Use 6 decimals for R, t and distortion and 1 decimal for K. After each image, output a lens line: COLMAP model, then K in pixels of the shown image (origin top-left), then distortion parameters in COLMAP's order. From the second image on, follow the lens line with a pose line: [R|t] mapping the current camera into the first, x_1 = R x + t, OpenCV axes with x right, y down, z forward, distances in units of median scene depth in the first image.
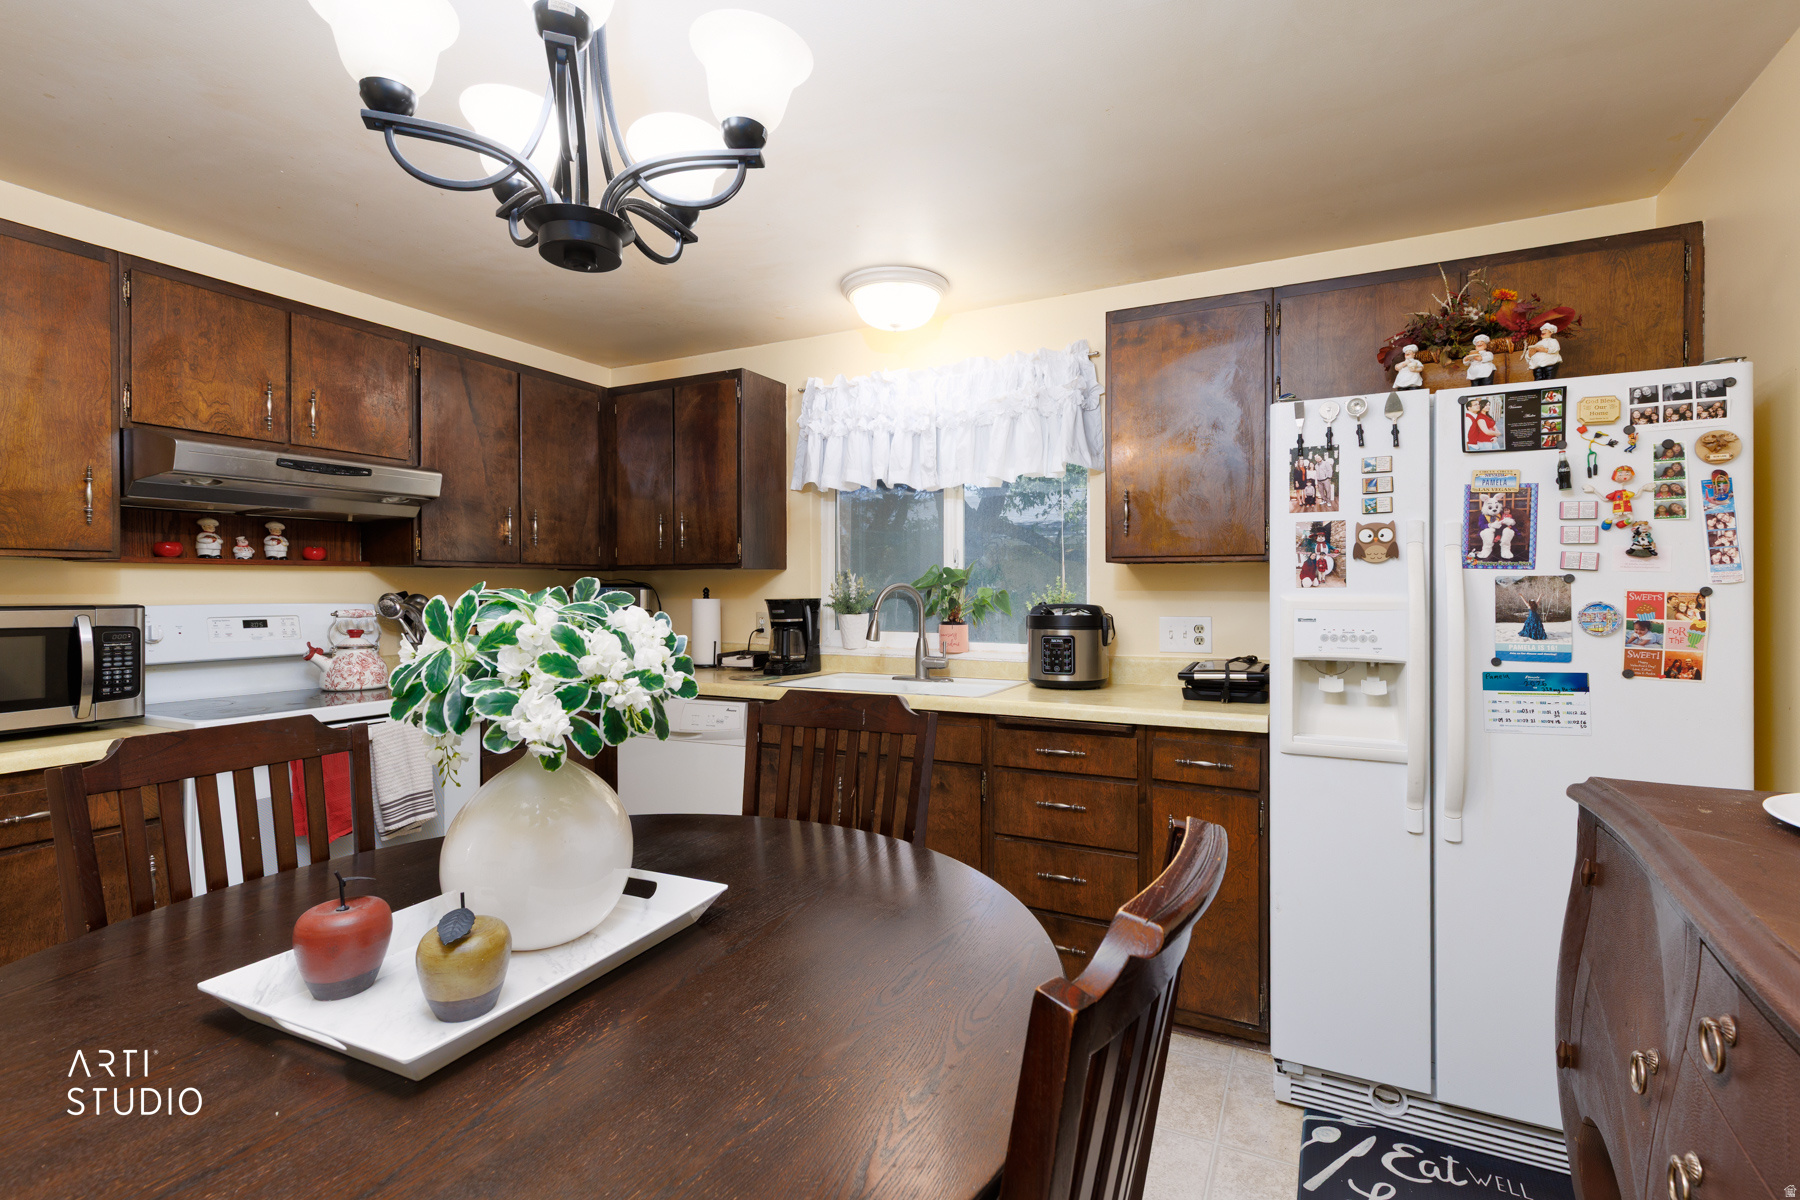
lens RADIAL K [[808.9, 0, 910.9], [0, 808.9, 588.2], [0, 0, 1]] dist [0.008122, -0.002515]
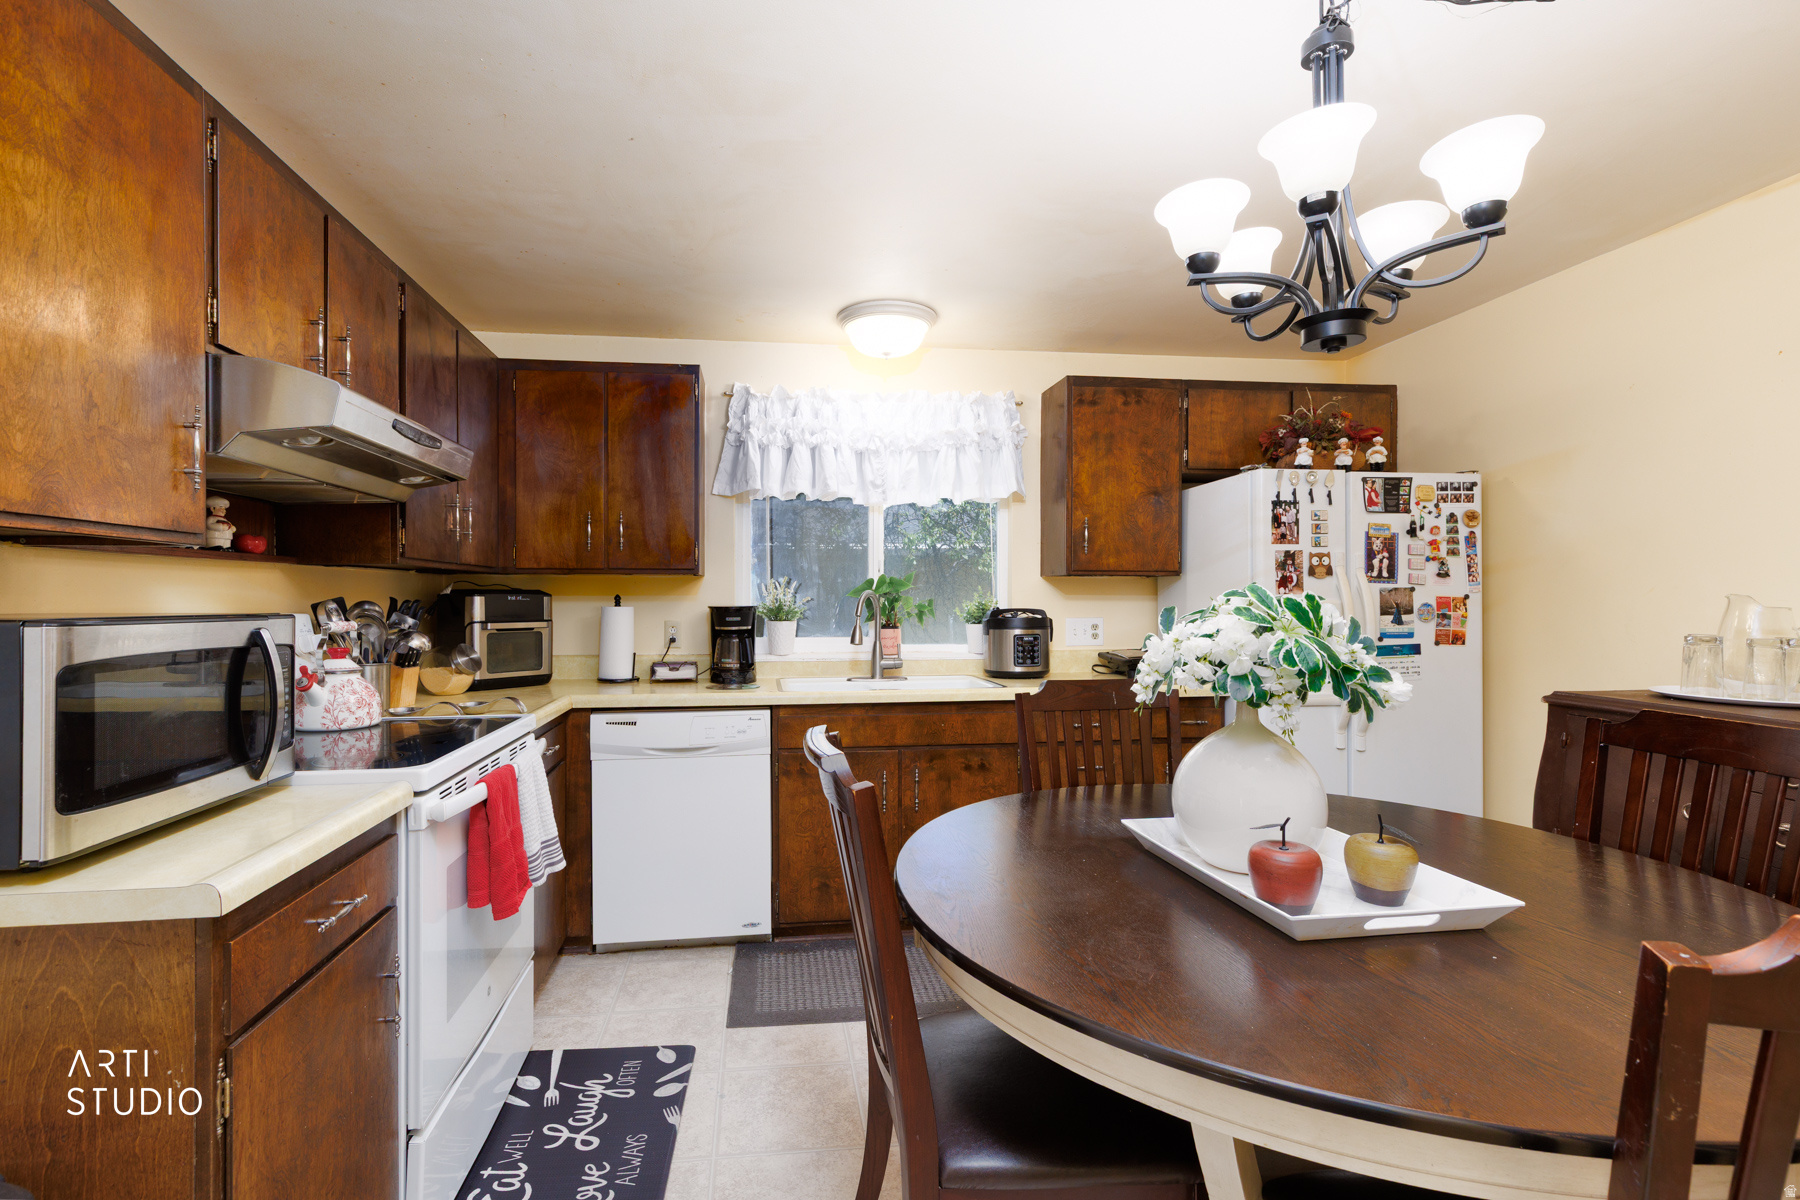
lens RADIAL K [[808.9, 0, 854.8], [0, 808.9, 598.7], [0, 0, 1]] dist [0.008122, -0.002515]
pose [[0.843510, 0.000576, 0.537113, -0.755262], [-0.000151, 1.000000, -0.000835, 0.006763], [-0.537114, 0.000623, 0.843510, 0.124643]]
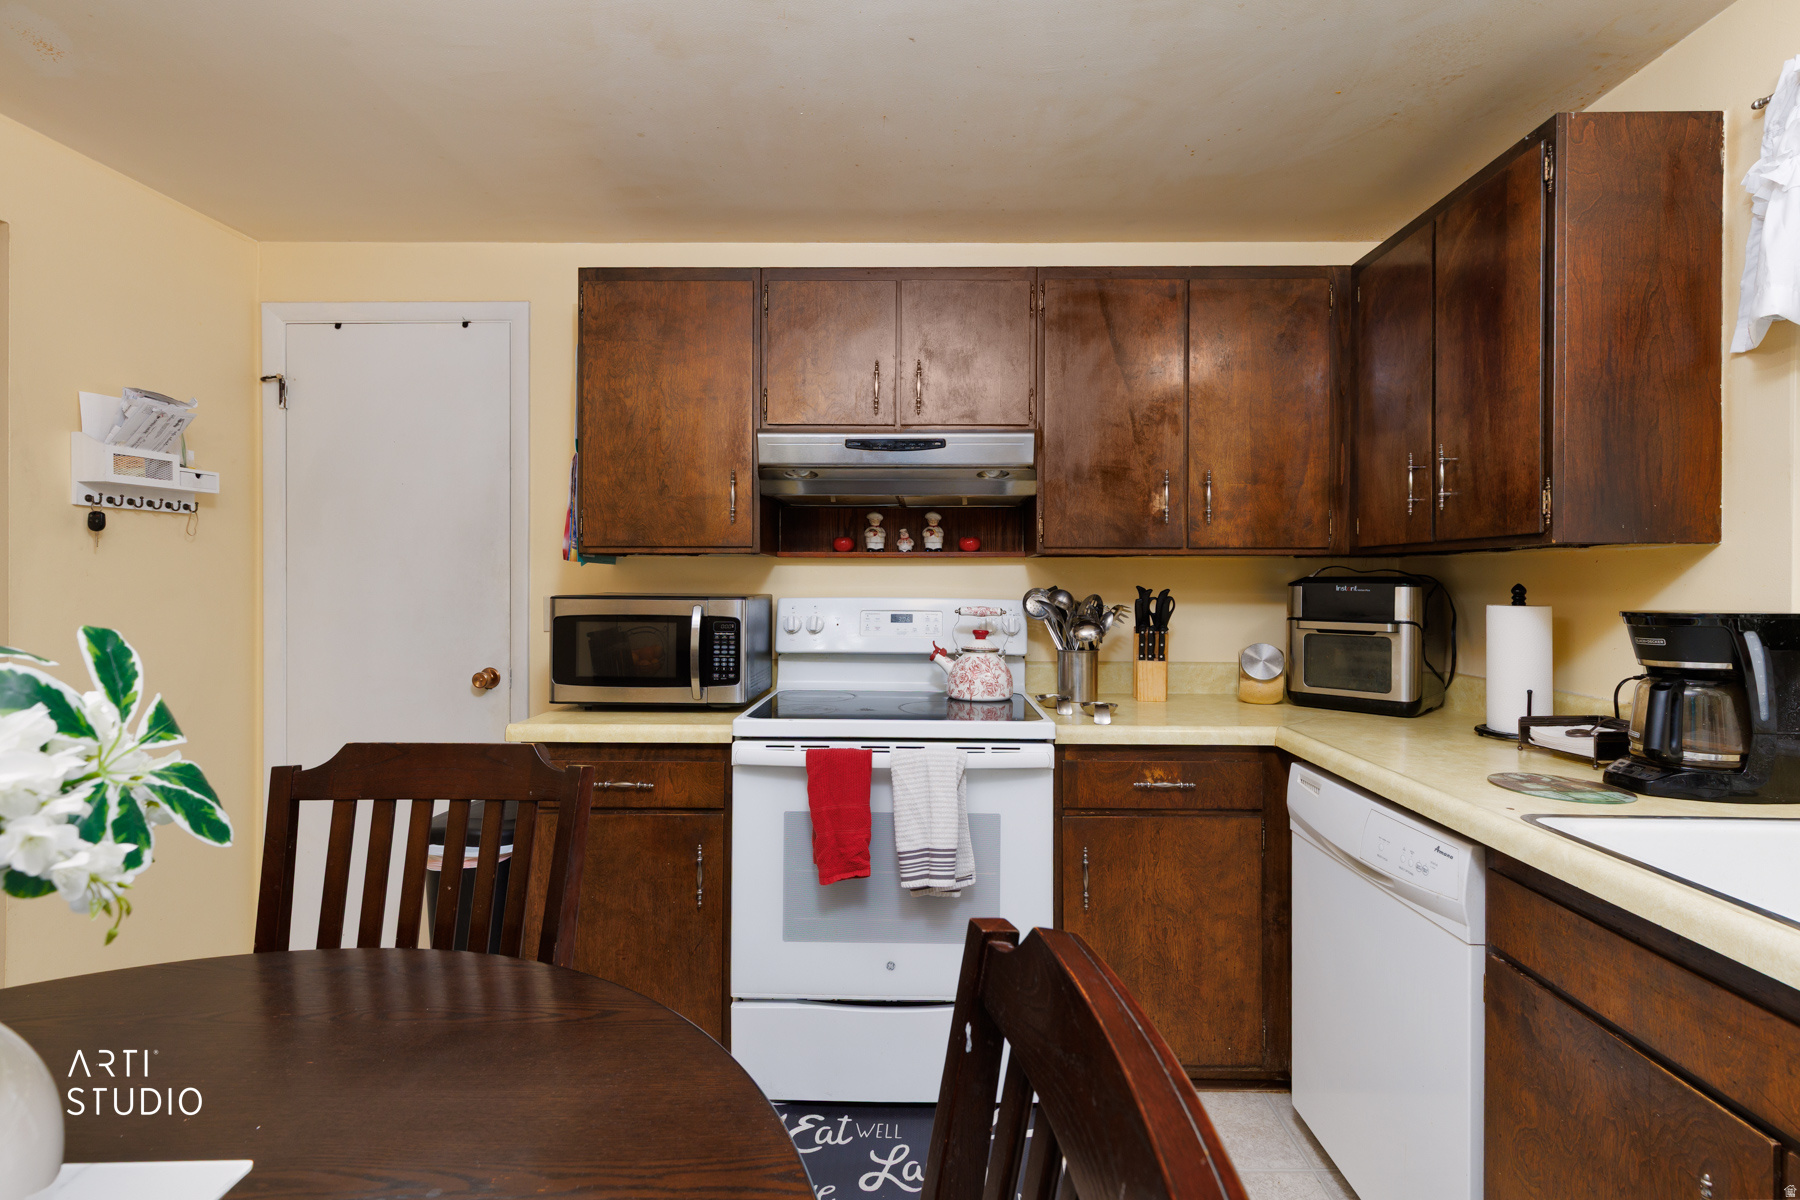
lens RADIAL K [[808.9, 0, 918.9], [0, 808.9, 581.4], [0, 0, 1]] dist [0.008122, -0.002515]
pose [[0.435862, 0.004025, -0.900005, 0.070623], [-0.005276, 0.999984, 0.001917, -0.002204], [0.899998, 0.003913, 0.435876, 0.621692]]
